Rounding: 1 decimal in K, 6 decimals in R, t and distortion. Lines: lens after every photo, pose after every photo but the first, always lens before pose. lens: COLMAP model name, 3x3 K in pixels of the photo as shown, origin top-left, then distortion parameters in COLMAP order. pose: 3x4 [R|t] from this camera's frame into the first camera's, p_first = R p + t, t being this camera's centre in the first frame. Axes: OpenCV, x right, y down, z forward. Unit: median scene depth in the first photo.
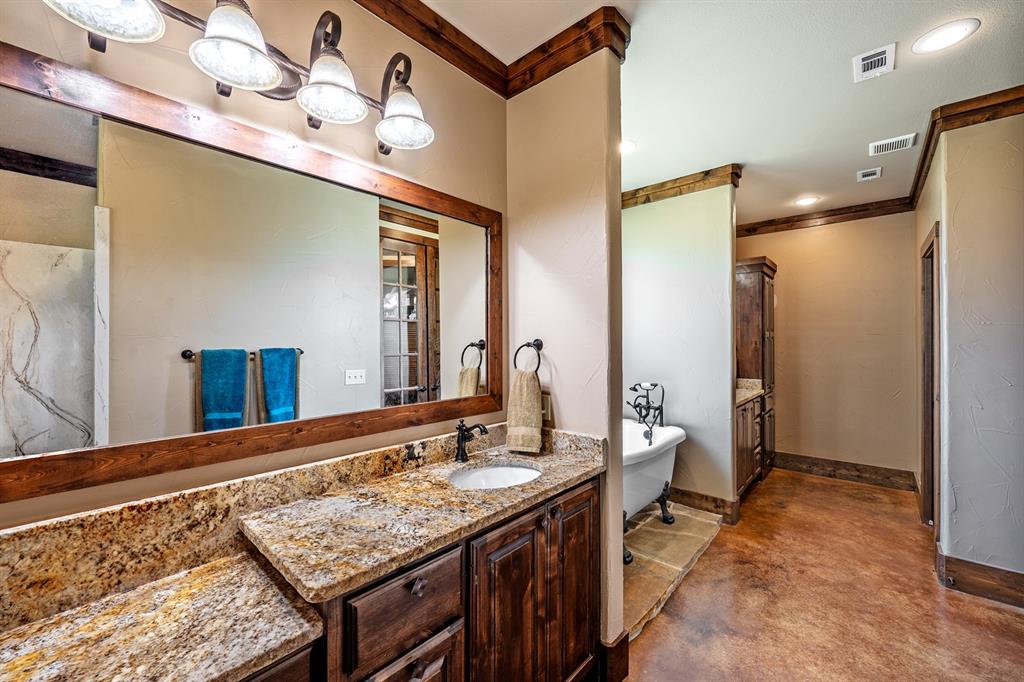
lens RADIAL K [[405.7, 0, 511.6], [0, 405.7, 343.7], [0, 0, 1]] dist [0.001246, 0.000151]
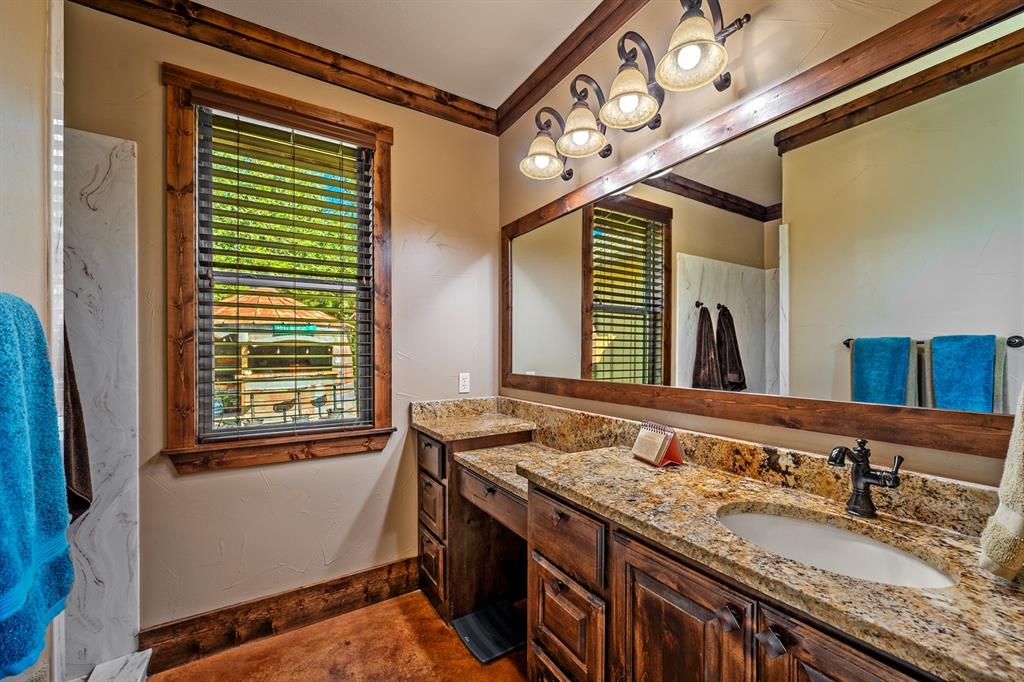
lens RADIAL K [[405.7, 0, 507.6], [0, 405.7, 351.7], [0, 0, 1]] dist [0.001246, 0.000151]
pose [[-0.292307, -0.001416, -0.956324, 0.642030], [-0.002213, 0.999997, -0.000804, 0.081743], [0.956322, 0.001882, -0.292309, 0.825683]]
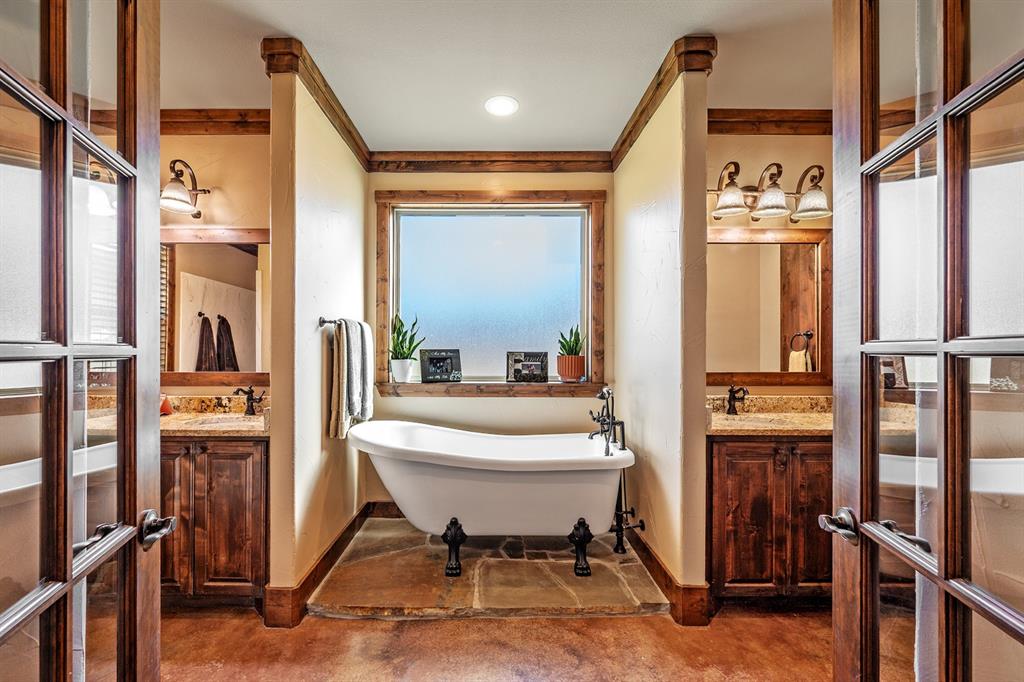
lens RADIAL K [[405.7, 0, 491.1], [0, 405.7, 351.9], [0, 0, 1]] dist [0.001246, 0.000151]
pose [[0.663982, 0.001548, -0.747747, 1.774087], [-0.006364, 0.999973, -0.003580, 0.078802], [0.747721, 0.007136, 0.663974, 0.807885]]
